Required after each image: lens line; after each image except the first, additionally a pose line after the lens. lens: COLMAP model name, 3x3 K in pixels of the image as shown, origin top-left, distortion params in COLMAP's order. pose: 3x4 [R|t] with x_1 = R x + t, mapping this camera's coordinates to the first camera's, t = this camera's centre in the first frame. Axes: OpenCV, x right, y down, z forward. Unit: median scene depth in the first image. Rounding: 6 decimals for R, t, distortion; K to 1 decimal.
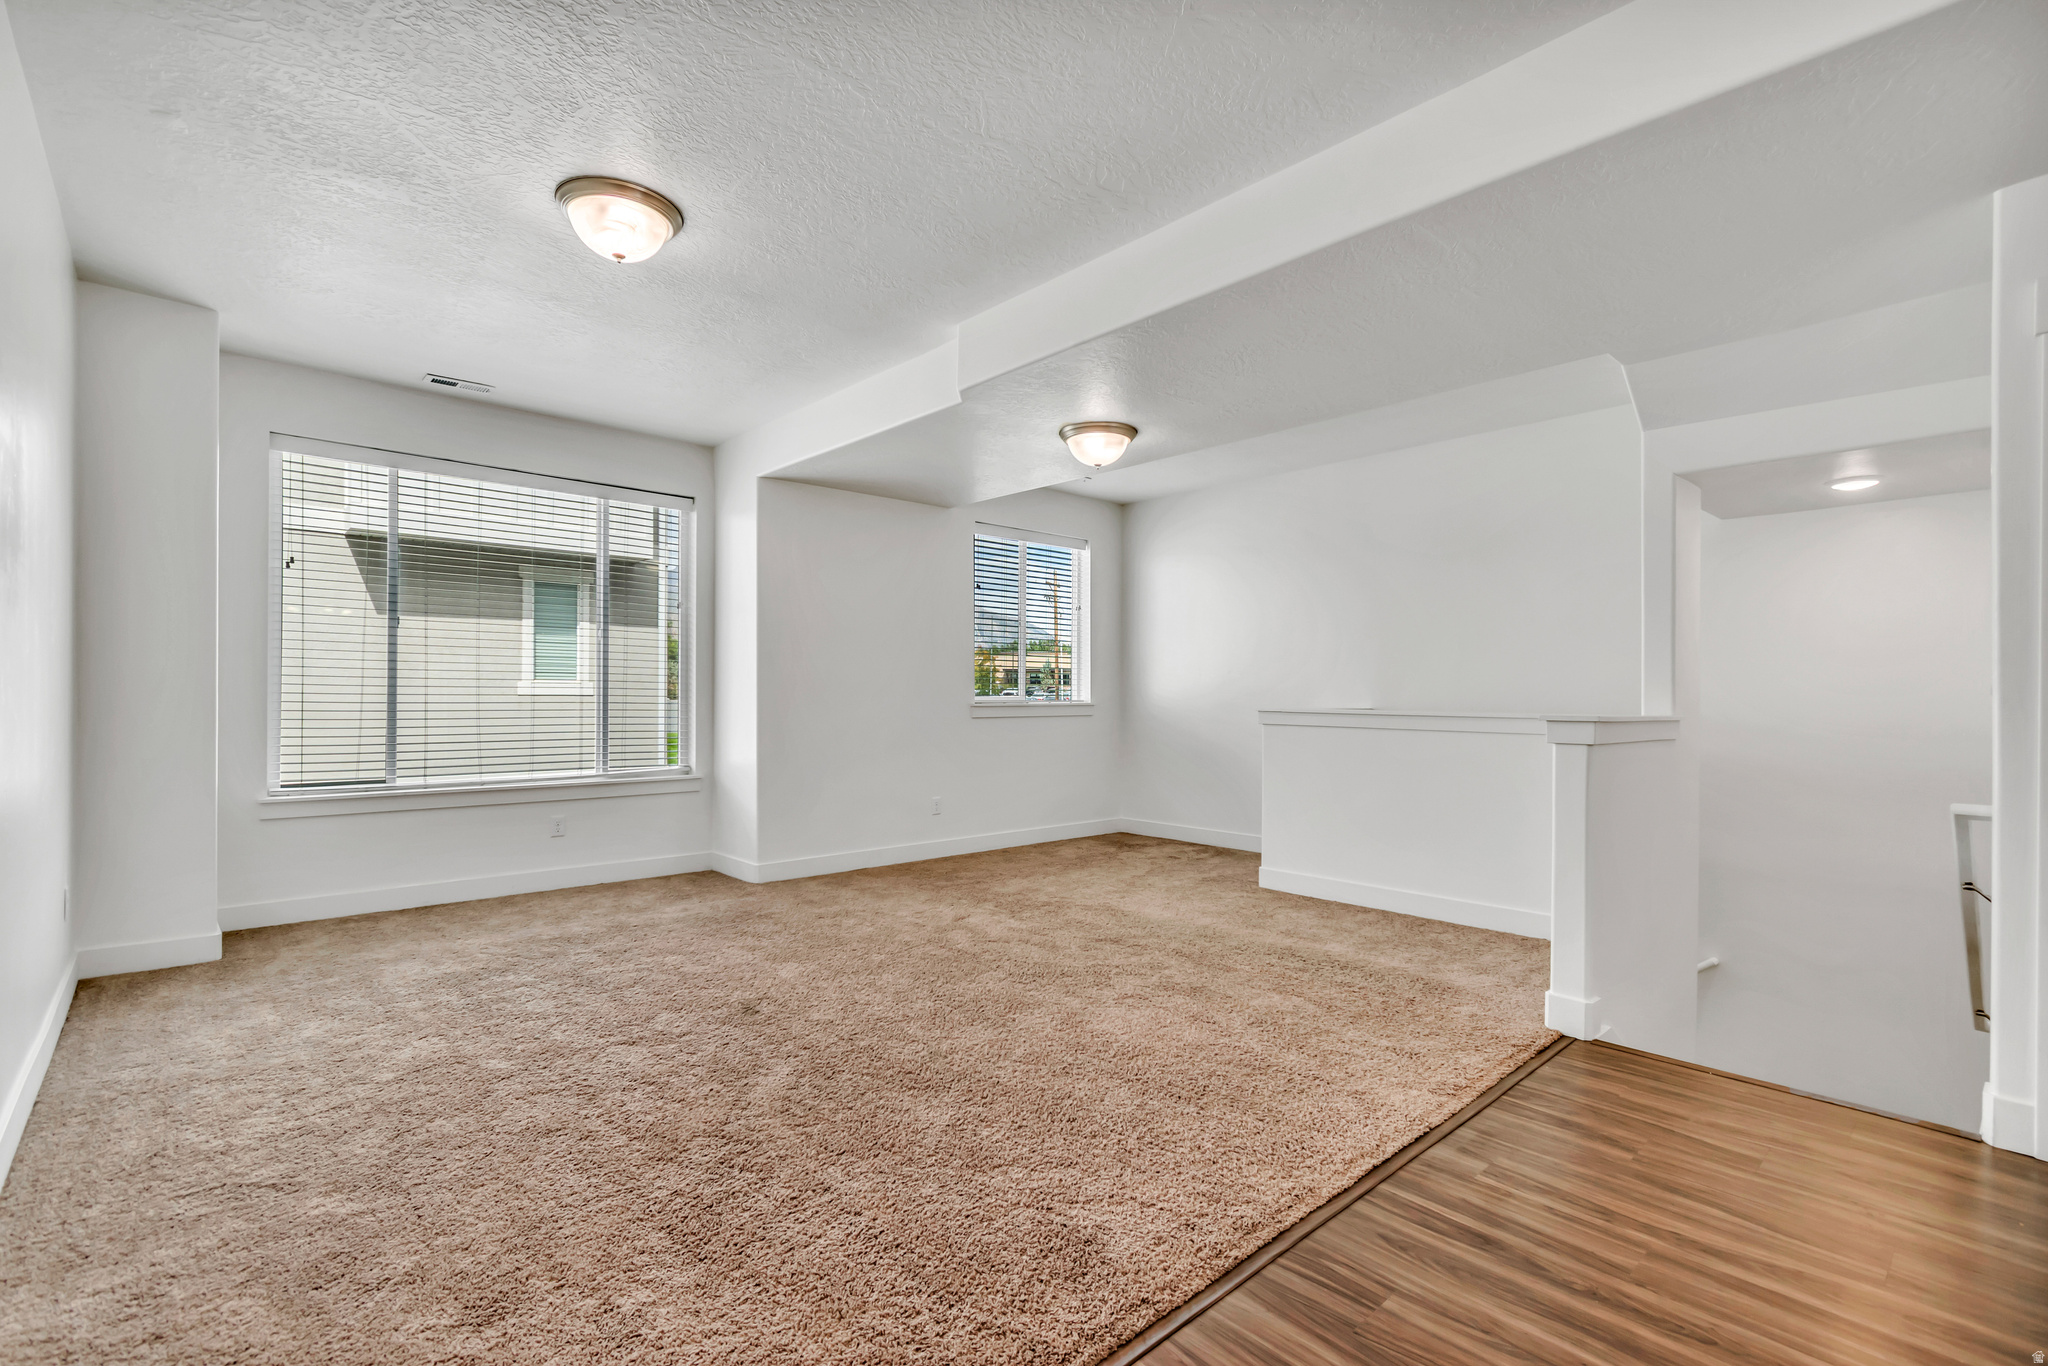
lens RADIAL K [[923.8, 0, 1024.0], [0, 923.8, 683.0], [0, 0, 1]] dist [0.000574, 0.000061]
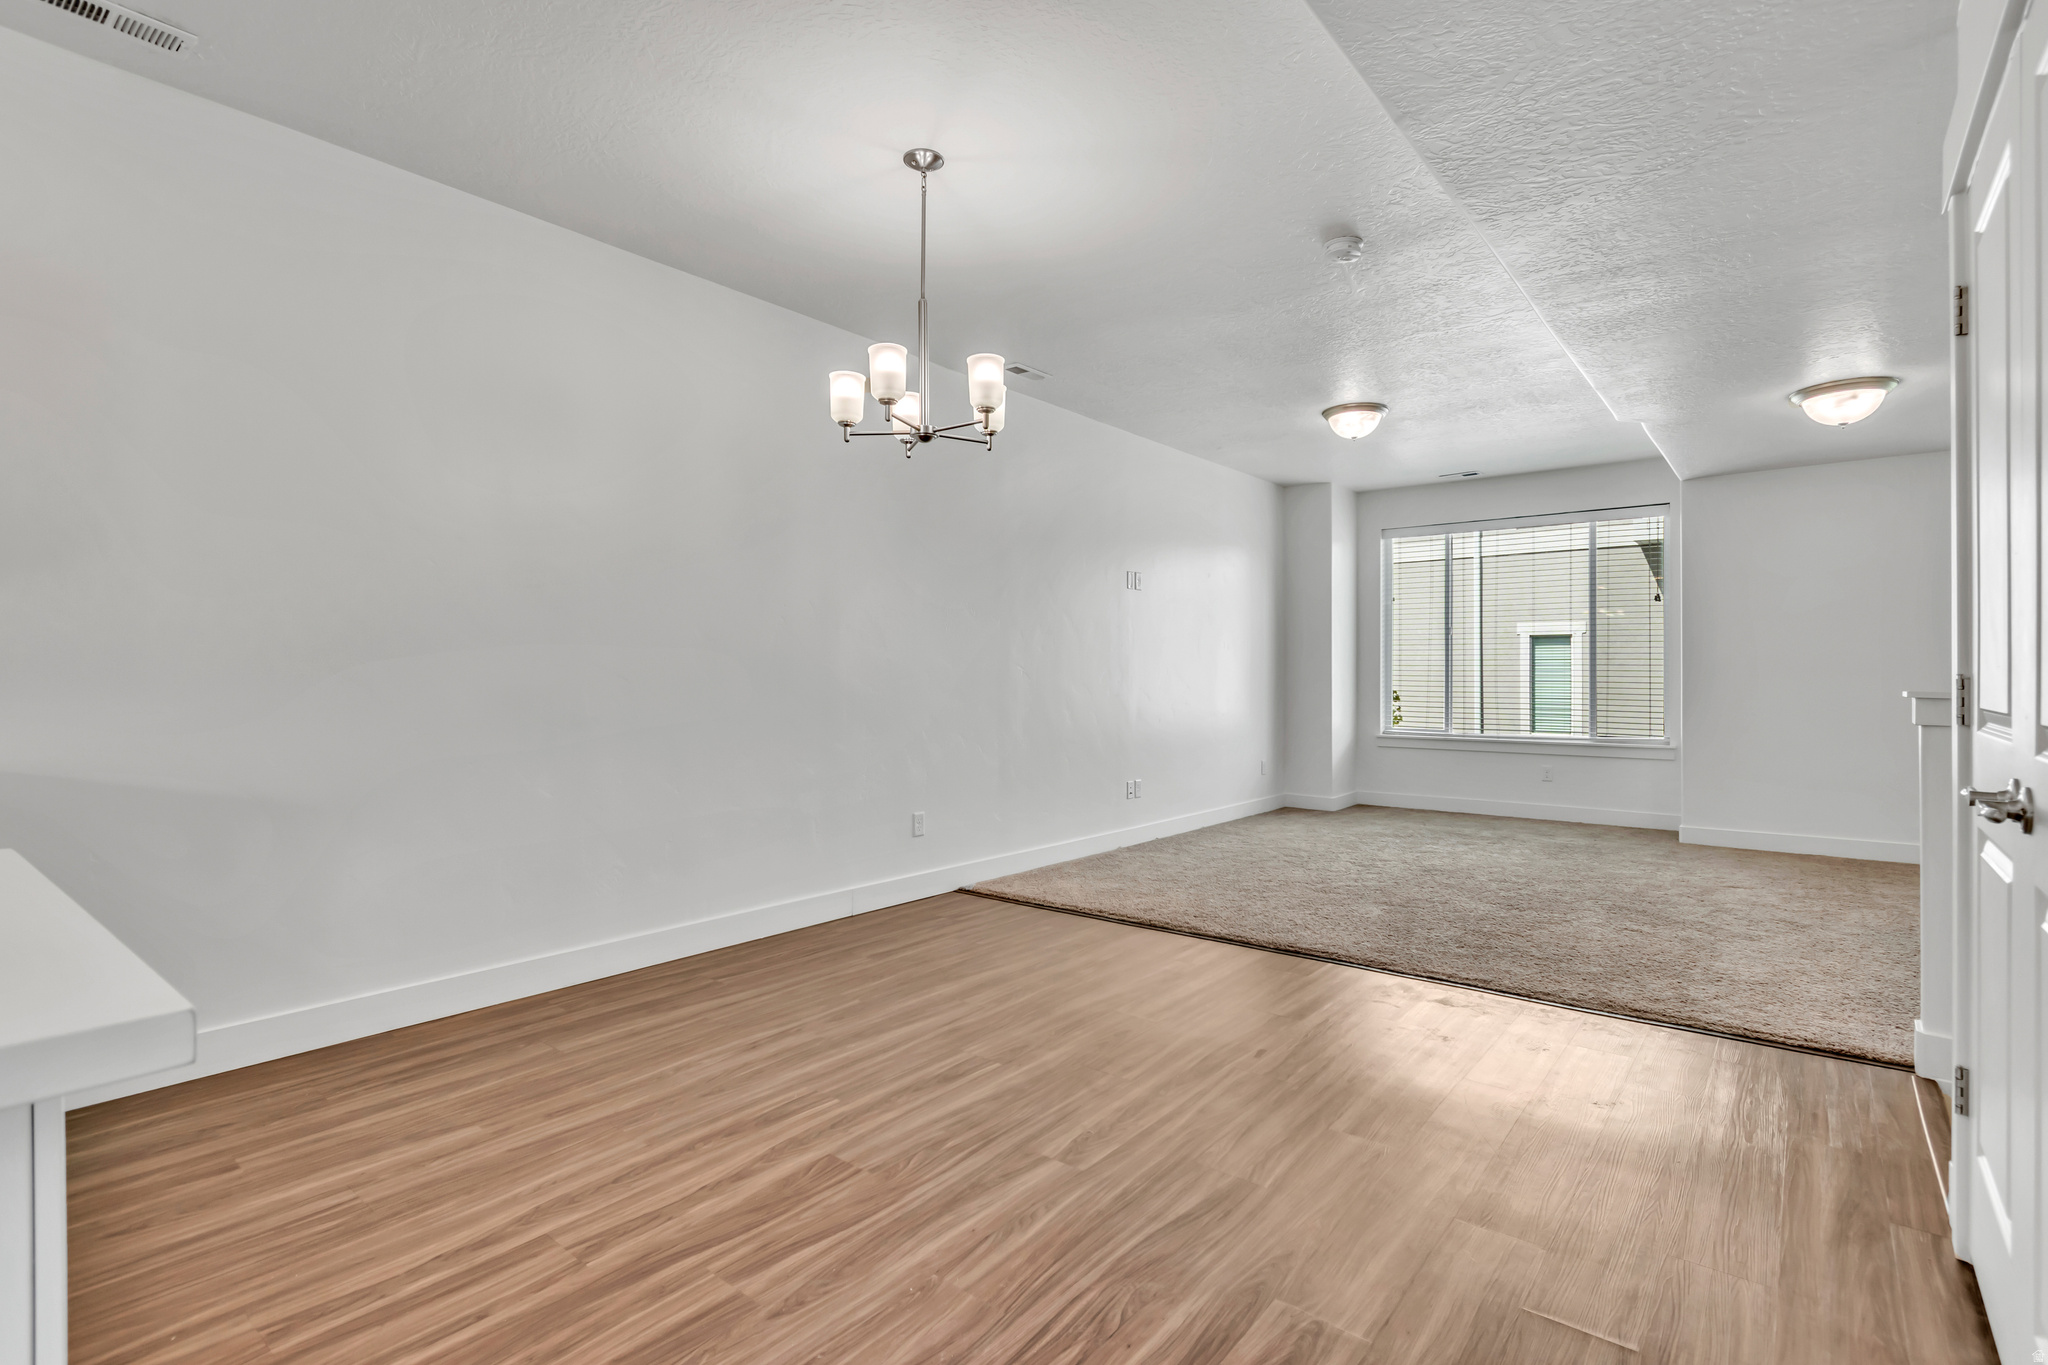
lens RADIAL K [[923.8, 0, 1024.0], [0, 923.8, 682.5], [0, 0, 1]] dist [0.000574, 0.000061]
pose [[0.143869, 0.007700, -0.989567, 0.883220], [0.009753, 0.999910, 0.009198, 0.003145], [0.989549, -0.010975, 0.143781, 0.042275]]
